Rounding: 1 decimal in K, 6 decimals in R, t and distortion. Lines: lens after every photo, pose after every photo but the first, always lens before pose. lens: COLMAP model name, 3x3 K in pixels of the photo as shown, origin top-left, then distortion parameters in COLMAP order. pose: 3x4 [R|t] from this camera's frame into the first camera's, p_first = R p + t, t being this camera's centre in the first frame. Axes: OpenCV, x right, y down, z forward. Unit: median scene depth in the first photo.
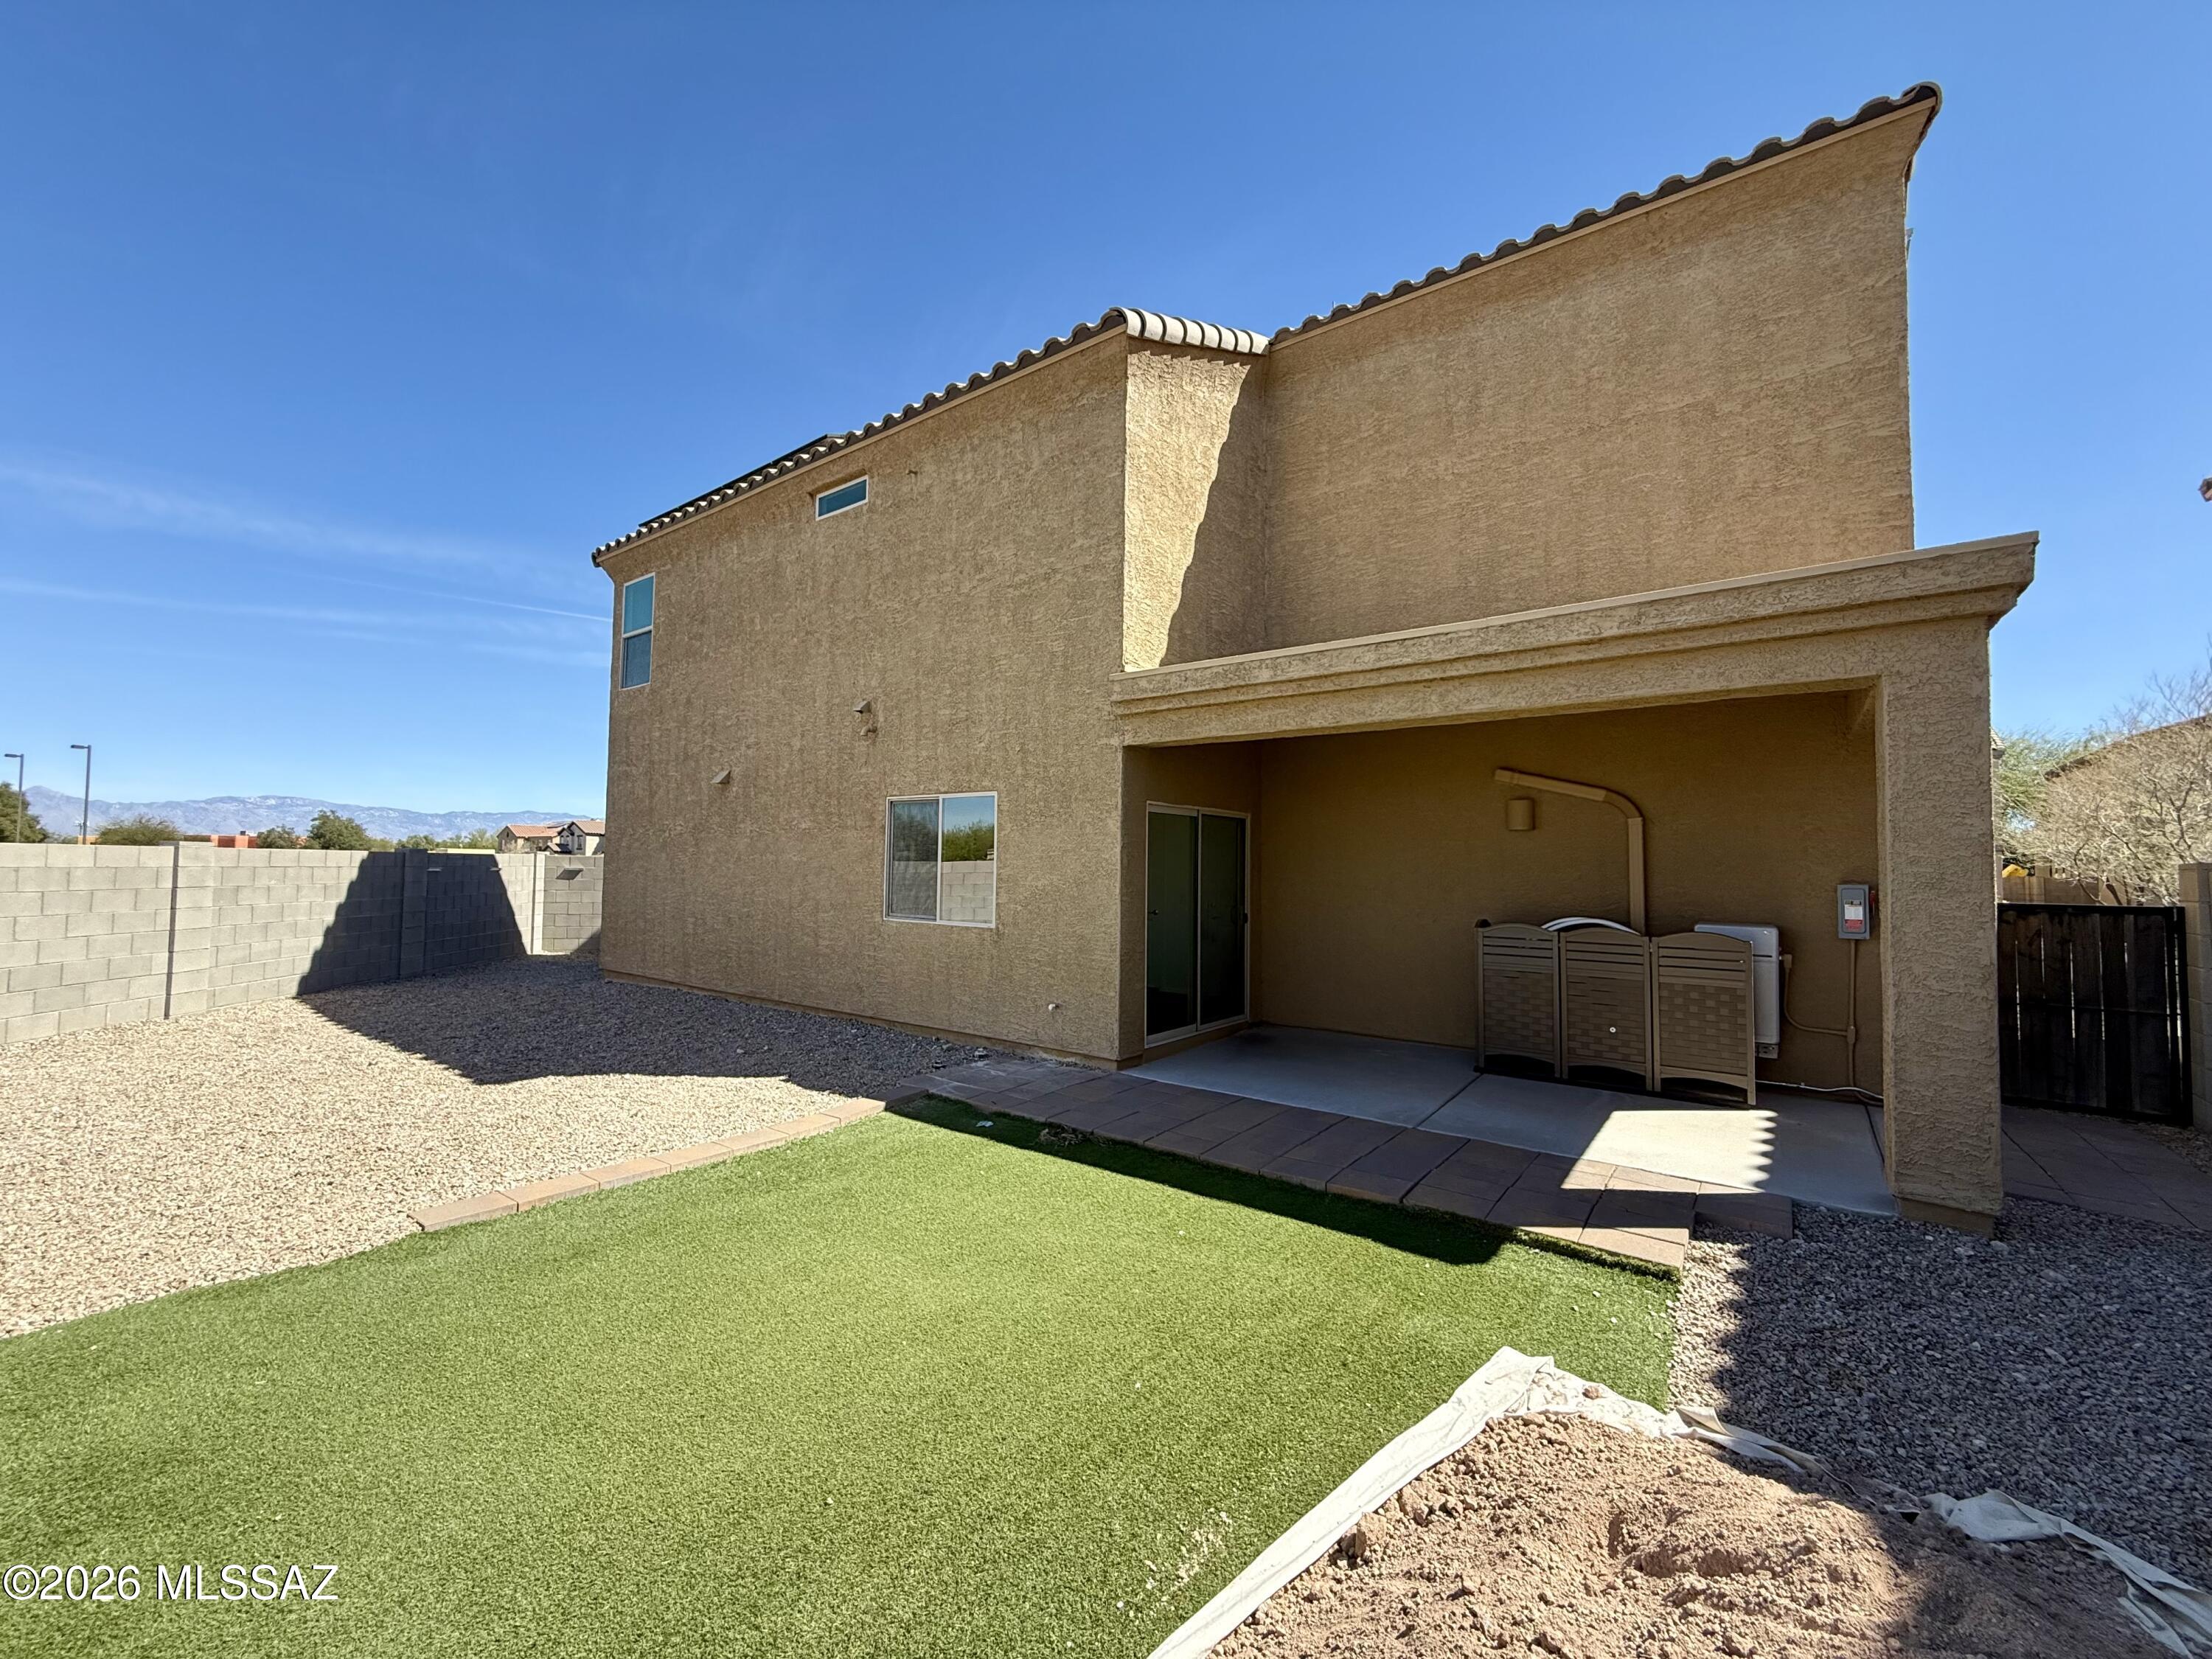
lens RADIAL K [[881.6, 0, 1099.2], [0, 881.6, 831.5], [0, 0, 1]] dist [0.001238, 0.000032]
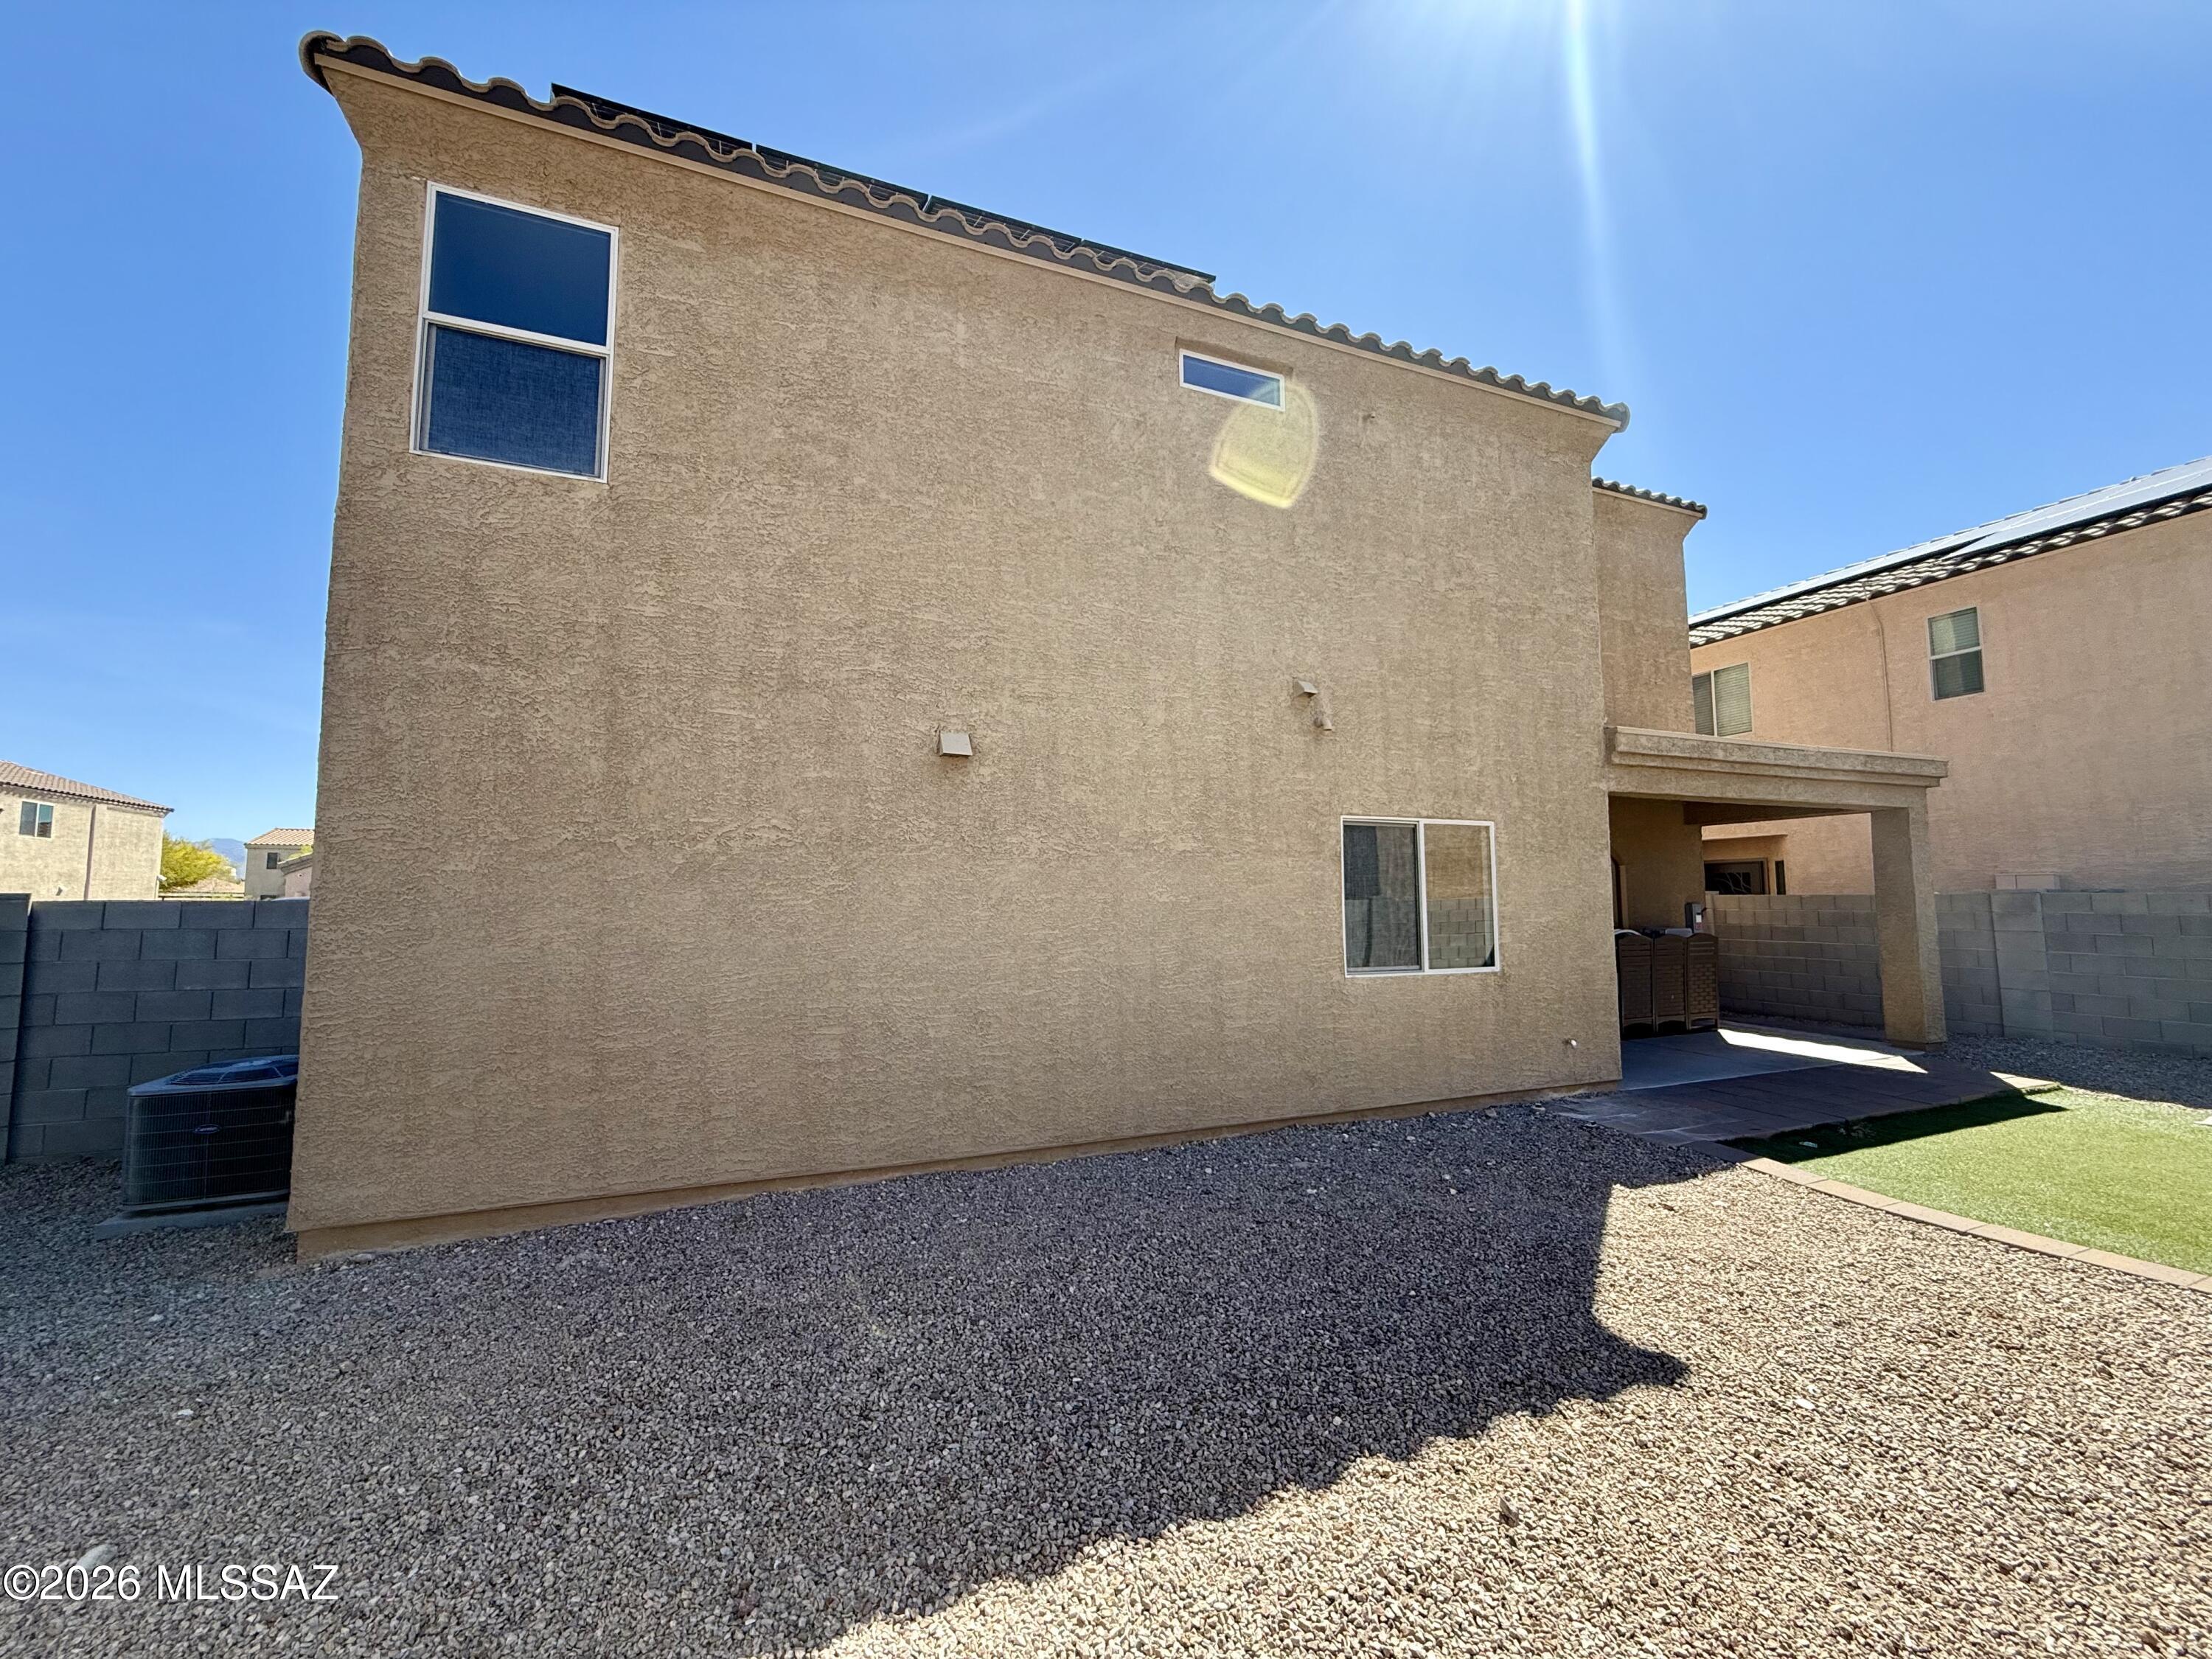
lens RADIAL K [[881.6, 0, 1099.2], [0, 881.6, 831.5], [0, 0, 1]] dist [0.001238, 0.000032]
pose [[0.508350, 0.051038, 0.859637, -1.137918], [-0.022552, 0.998689, -0.045957, 0.016598], [-0.860855, 0.003976, 0.508835, 0.903317]]
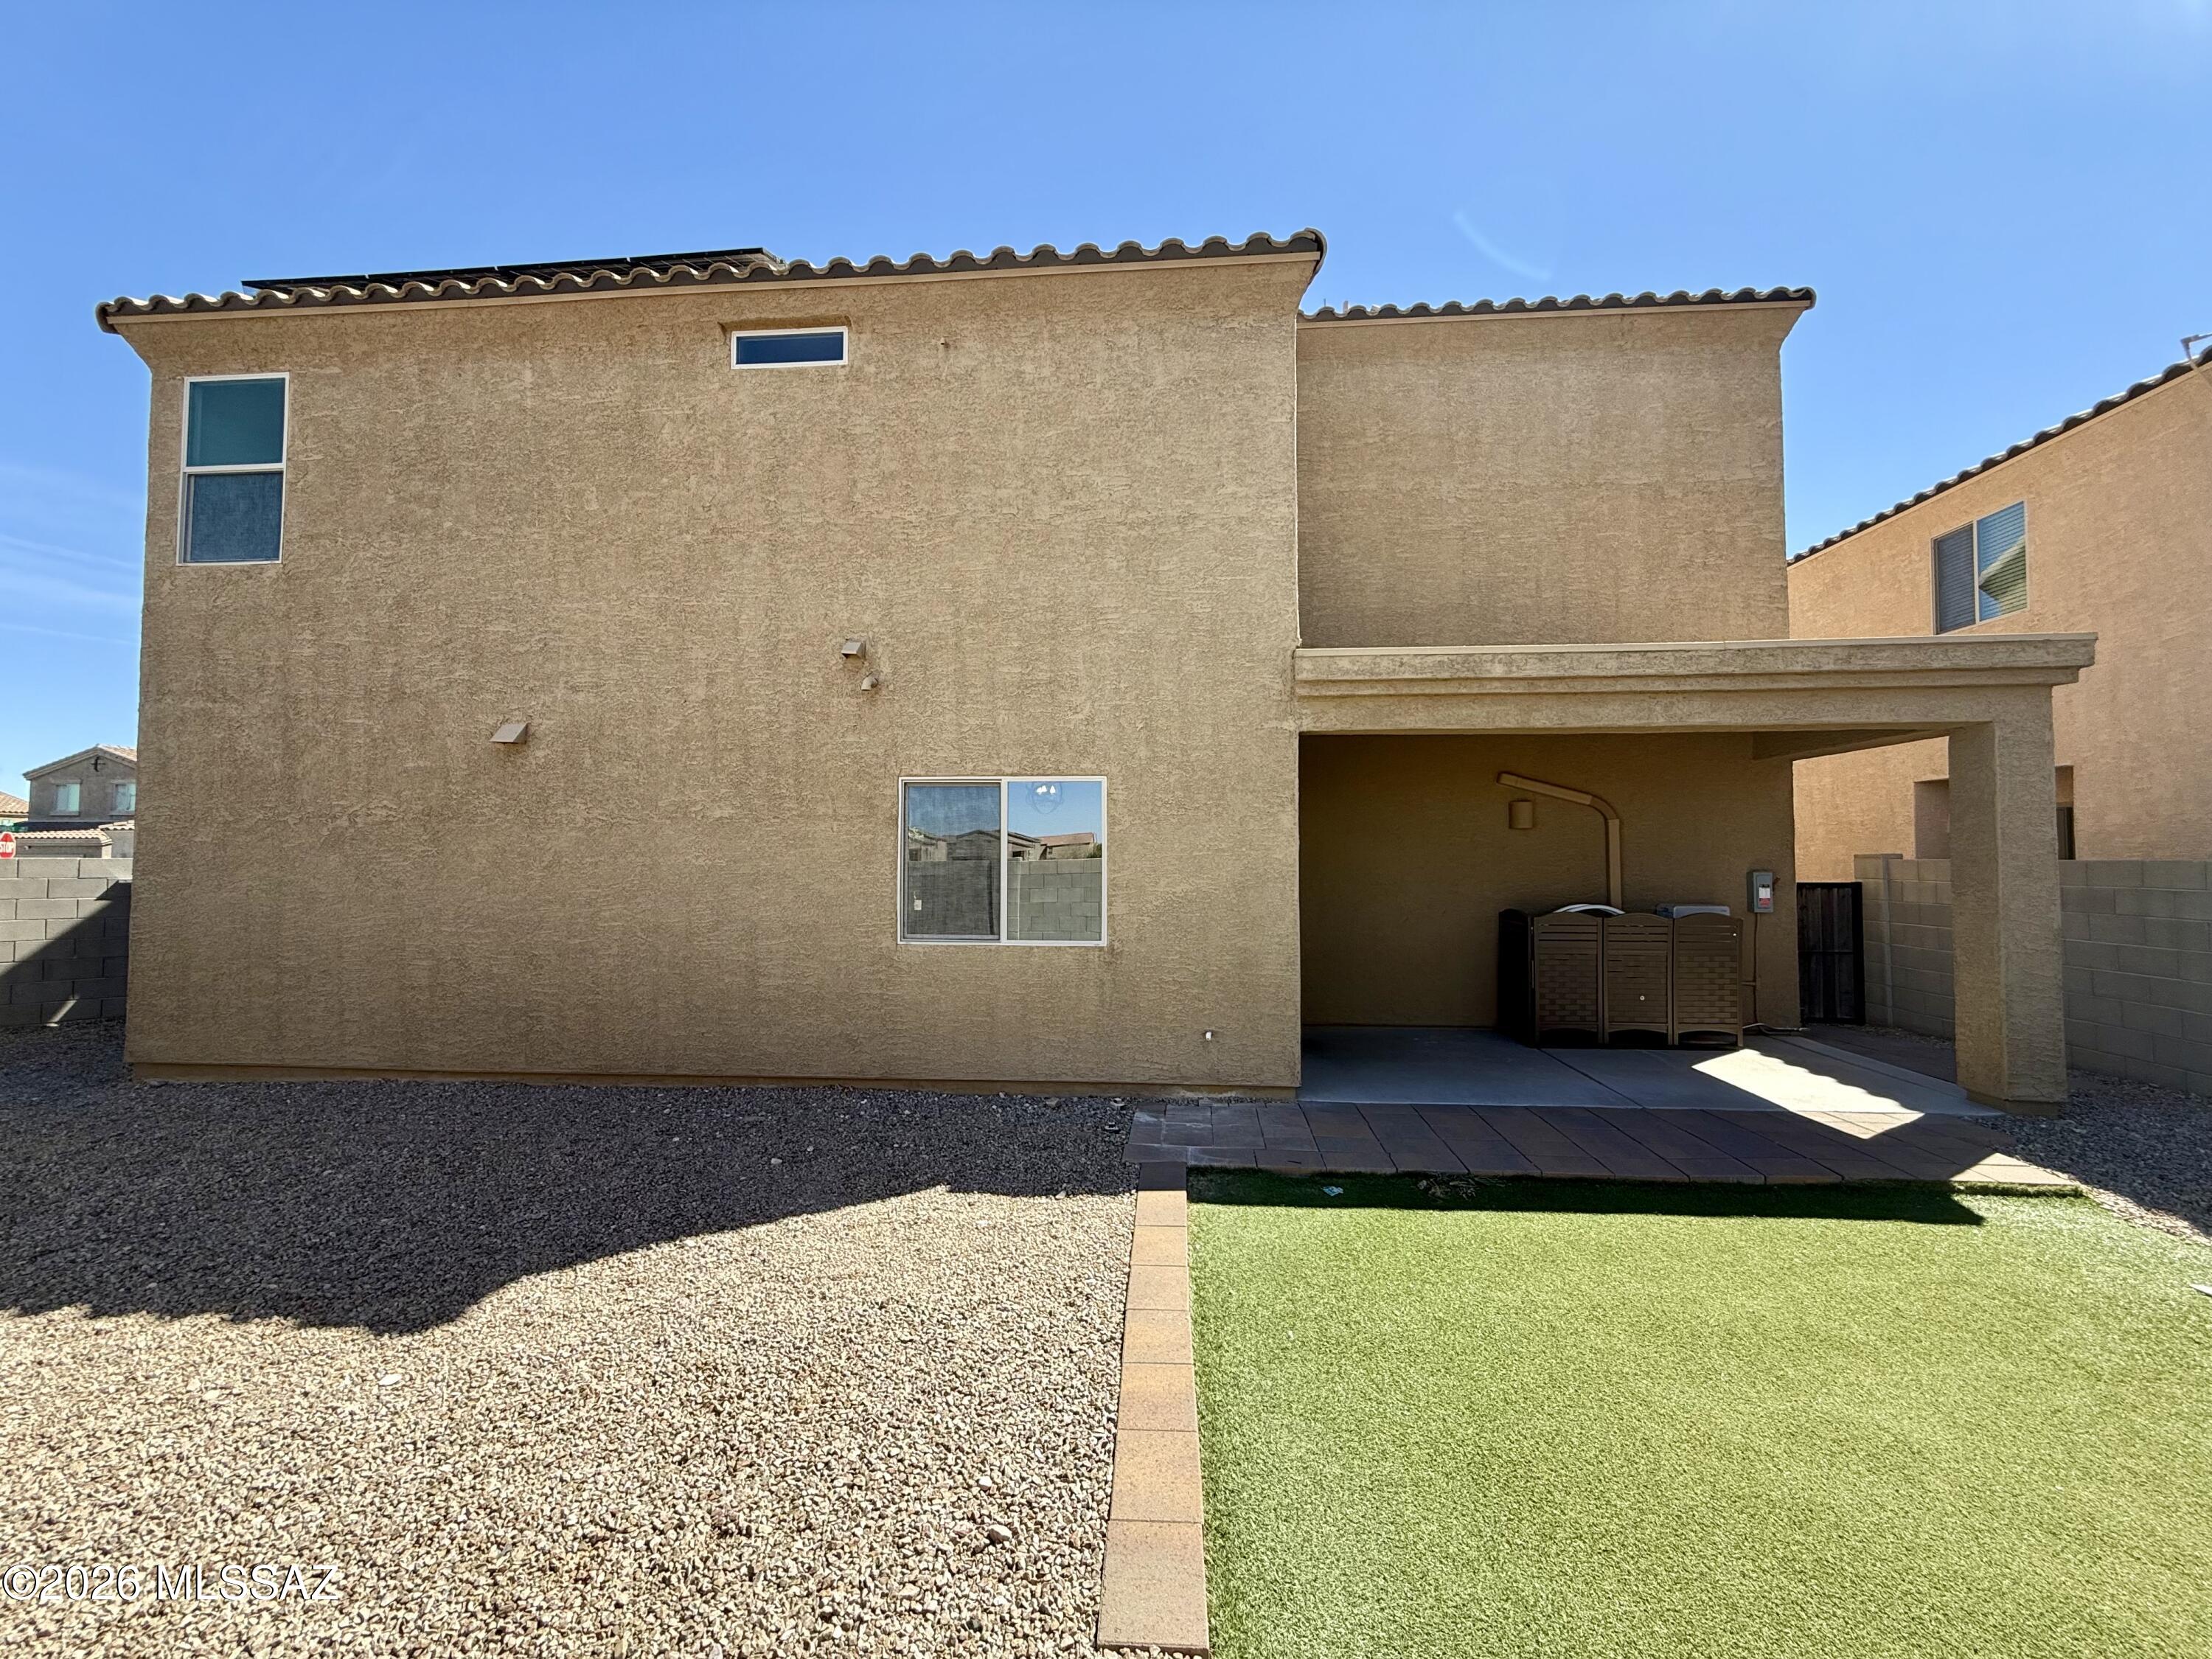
lens RADIAL K [[881.6, 0, 1099.2], [0, 881.6, 831.5], [0, 0, 1]] dist [0.001238, 0.000032]
pose [[0.841534, 0.003627, 0.540192, -0.566761], [-0.010619, 0.999895, 0.009829, -0.002976], [-0.540100, -0.014008, 0.841484, 0.332037]]
